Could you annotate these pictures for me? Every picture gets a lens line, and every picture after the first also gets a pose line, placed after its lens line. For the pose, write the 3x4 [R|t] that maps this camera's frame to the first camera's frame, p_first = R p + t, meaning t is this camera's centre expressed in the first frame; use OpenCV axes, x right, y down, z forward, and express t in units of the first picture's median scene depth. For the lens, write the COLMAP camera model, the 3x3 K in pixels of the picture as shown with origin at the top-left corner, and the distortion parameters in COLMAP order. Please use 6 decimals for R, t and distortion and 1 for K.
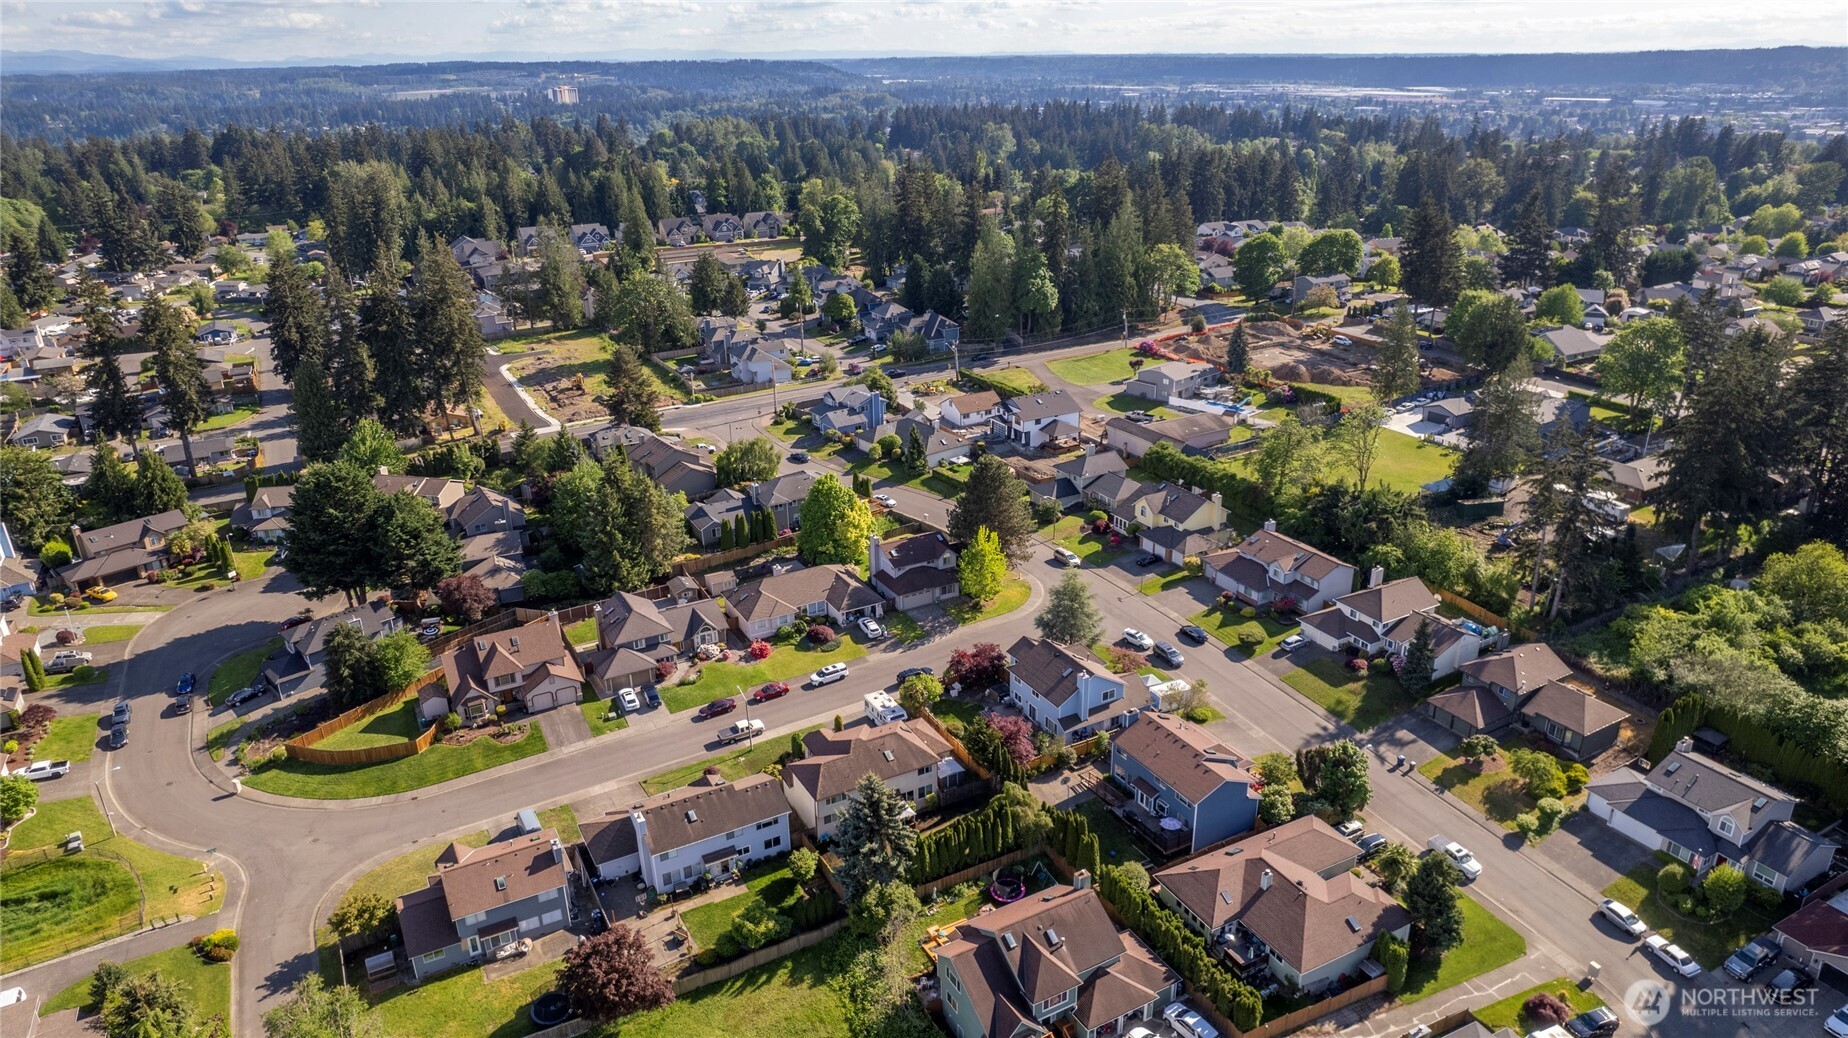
lens RADIAL K [[1194.3, 0, 924.0], [0, 1194.3, 519.0], [0, 0, 1]] dist [-0.079272, 0.070106]
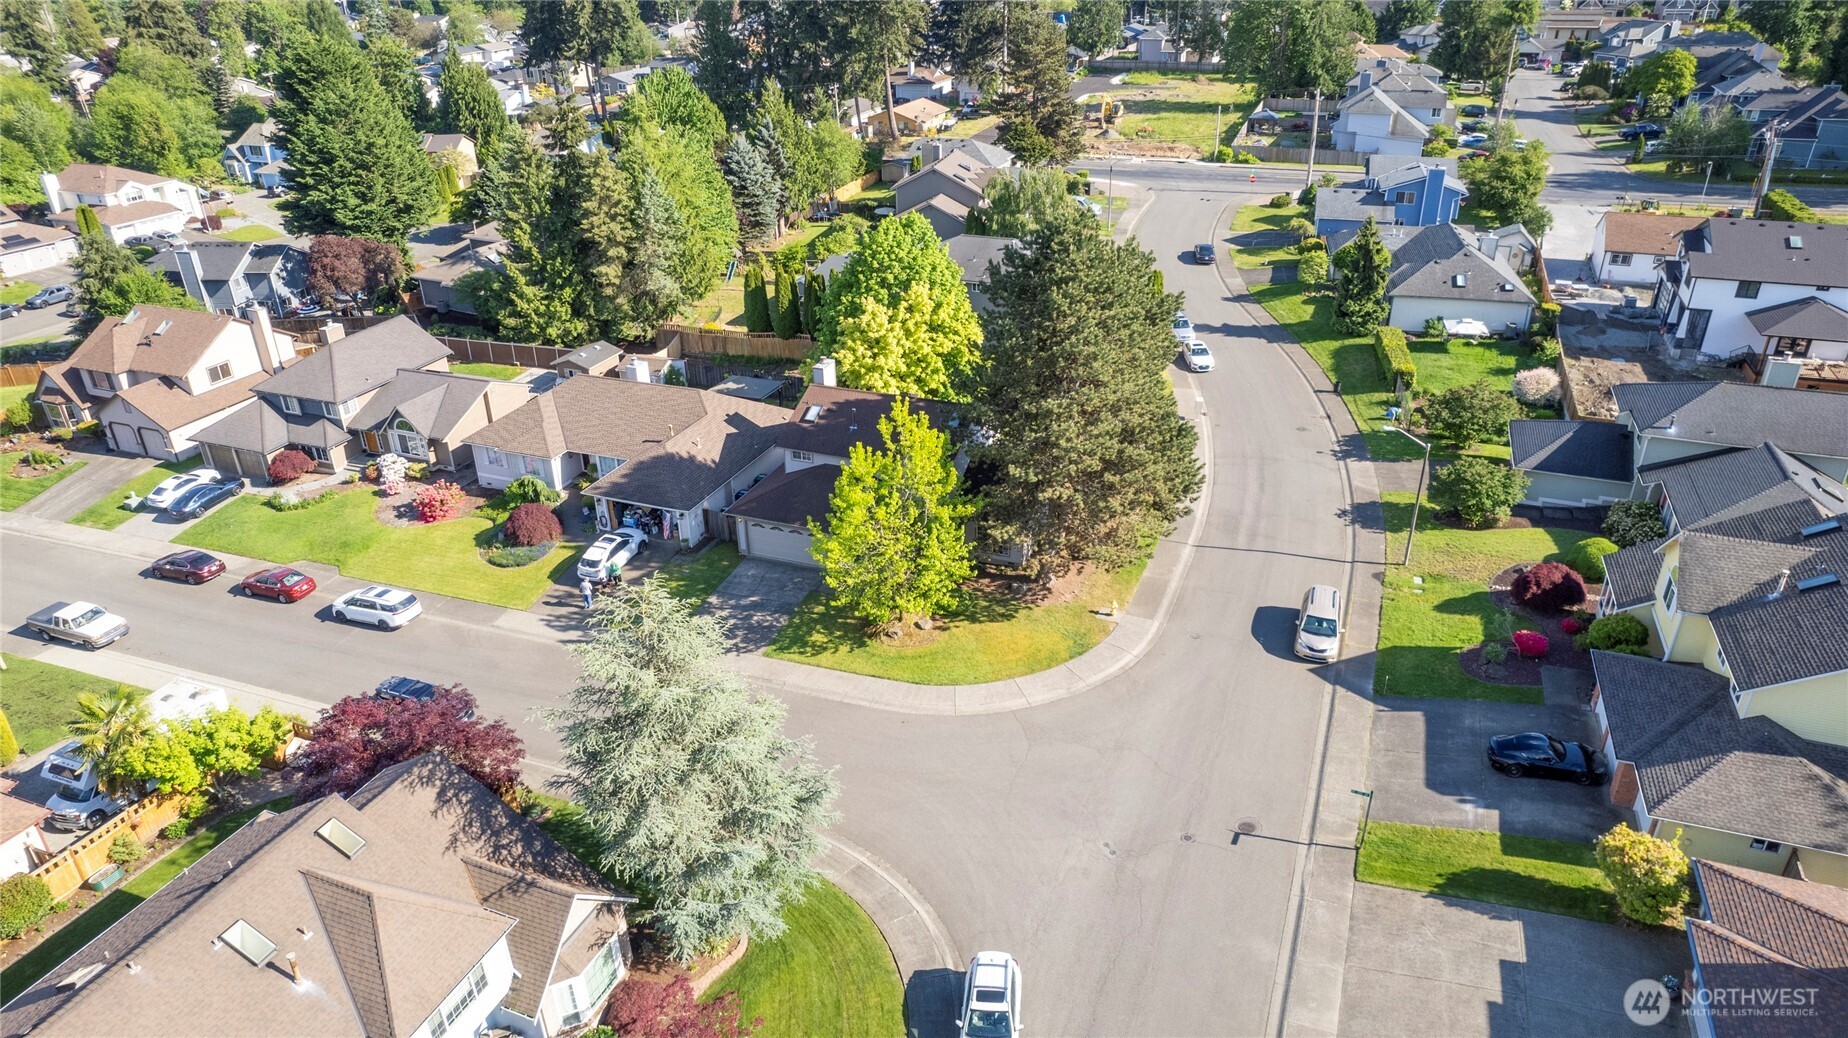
lens RADIAL K [[1194.3, 0, 924.0], [0, 1194.3, 519.0], [0, 0, 1]] dist [-0.079272, 0.070106]
pose [[0.636157, 0.354115, -0.685497, 0.232922], [-0.277390, 0.934022, 0.225073, -0.030534], [0.719971, 0.046968, 0.692413, 0.652452]]
